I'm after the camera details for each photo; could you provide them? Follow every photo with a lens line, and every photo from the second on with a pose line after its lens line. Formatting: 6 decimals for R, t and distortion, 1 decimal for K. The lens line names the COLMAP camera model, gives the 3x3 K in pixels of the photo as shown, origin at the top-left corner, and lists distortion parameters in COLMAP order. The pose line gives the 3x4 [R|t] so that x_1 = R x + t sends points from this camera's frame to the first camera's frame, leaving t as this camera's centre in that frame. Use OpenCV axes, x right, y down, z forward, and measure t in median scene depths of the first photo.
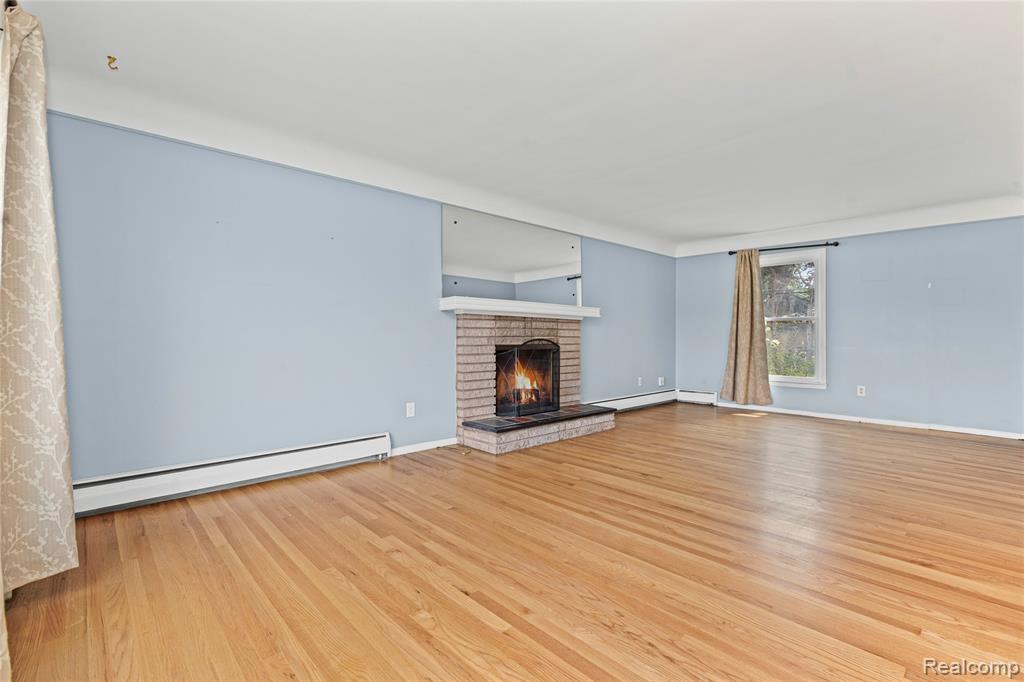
lens RADIAL K [[462.1, 0, 505.5], [0, 462.1, 338.0], [0, 0, 1]] dist [0.001805, 0.000213]
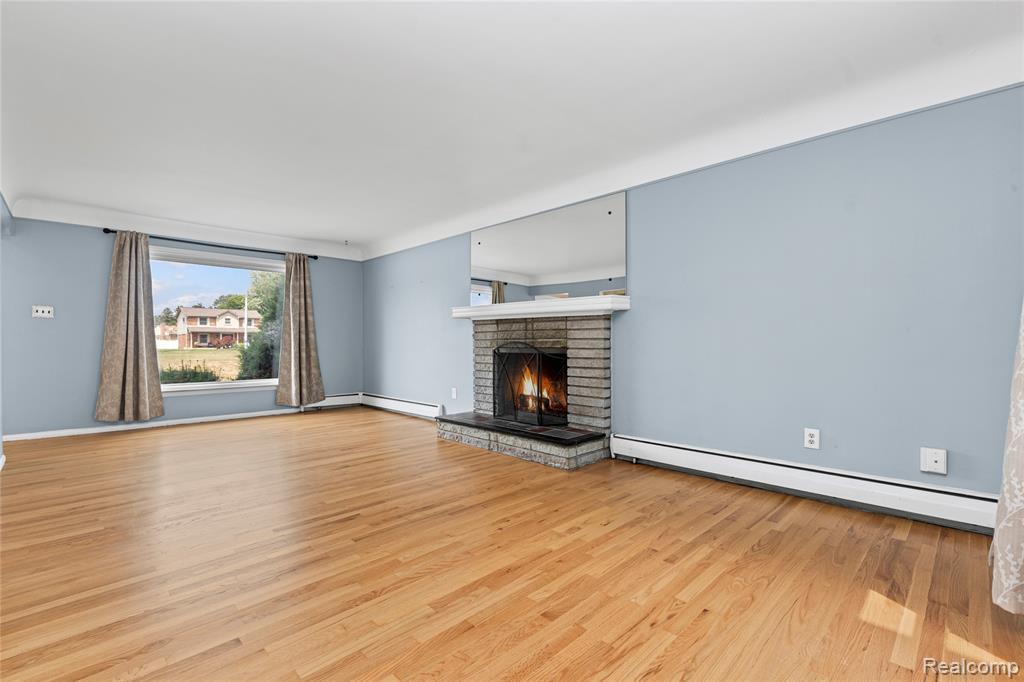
lens RADIAL K [[462.1, 0, 509.3], [0, 462.1, 345.4], [0, 0, 1]] dist [0.001805, 0.000213]
pose [[0.034252, 0.017163, -0.999266, 1.019933], [0.010047, 0.999796, 0.017517, -0.007353], [0.999363, -0.010639, 0.034072, 0.978220]]
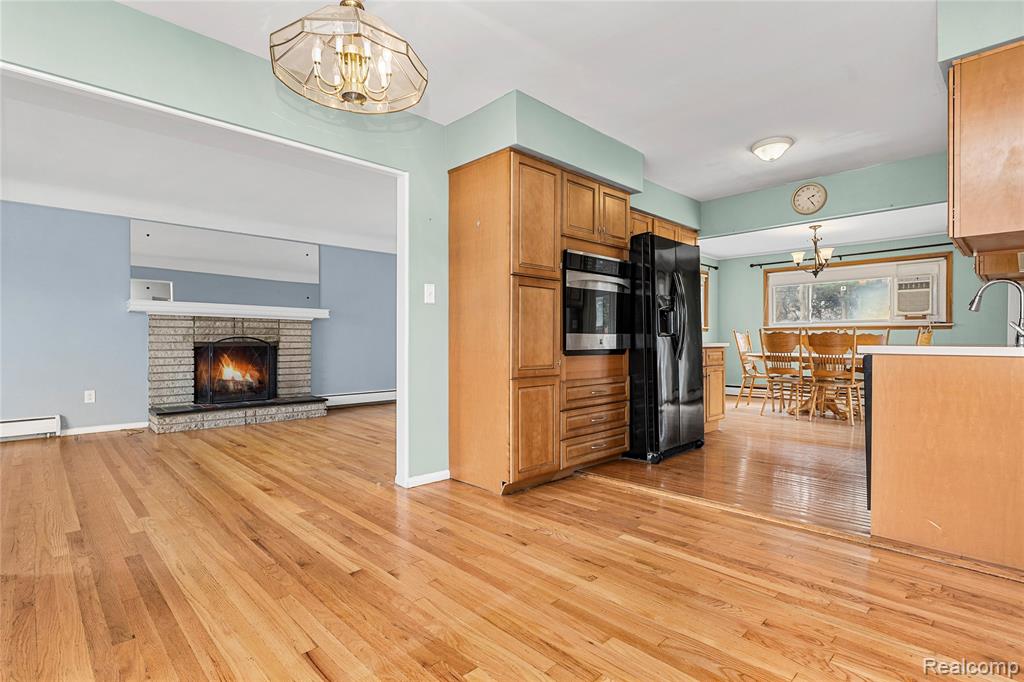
lens RADIAL K [[497.5, 0, 520.7], [0, 497.5, 346.7], [0, 0, 1]] dist [-0.001574, -0.000450]
pose [[0.998963, 0.004401, 0.045320, 0.723223], [-0.005124, 0.999861, 0.015850, 0.003187], [-0.045244, -0.016065, 0.998847, -0.265922]]
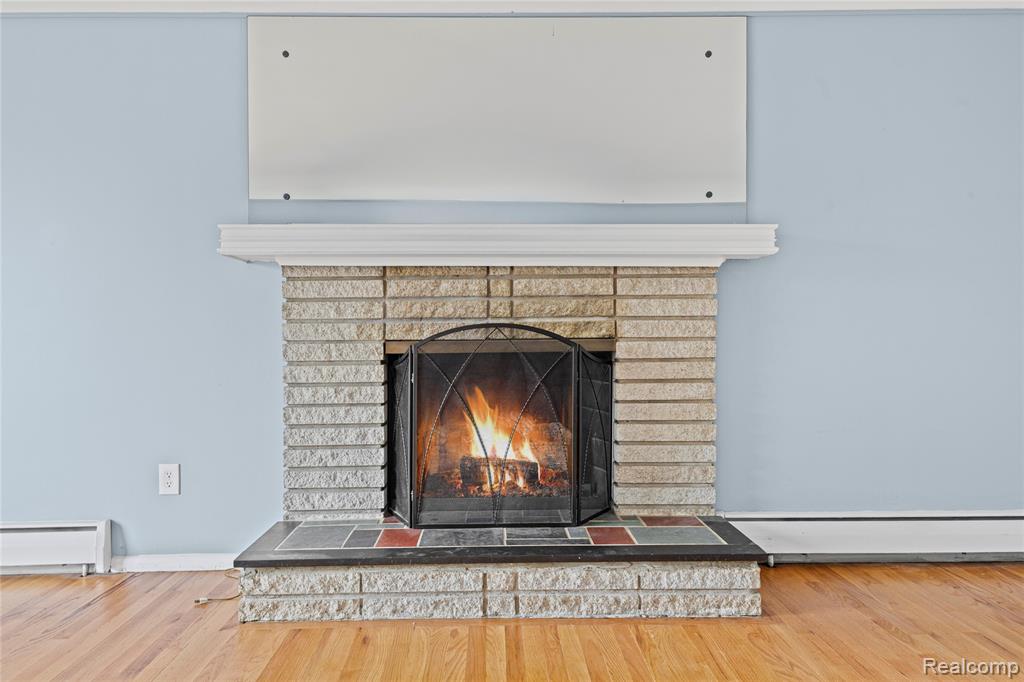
lens RADIAL K [[744.0, 0, 498.2], [0, 744.0, 345.6], [0, 0, 1]] dist [0.031751, -0.008691]
pose [[0.748819, 0.008486, -0.662720, 0.474635], [0.006904, 0.999764, 0.020603, 0.007081], [0.662739, -0.020003, 0.748583, 0.574021]]
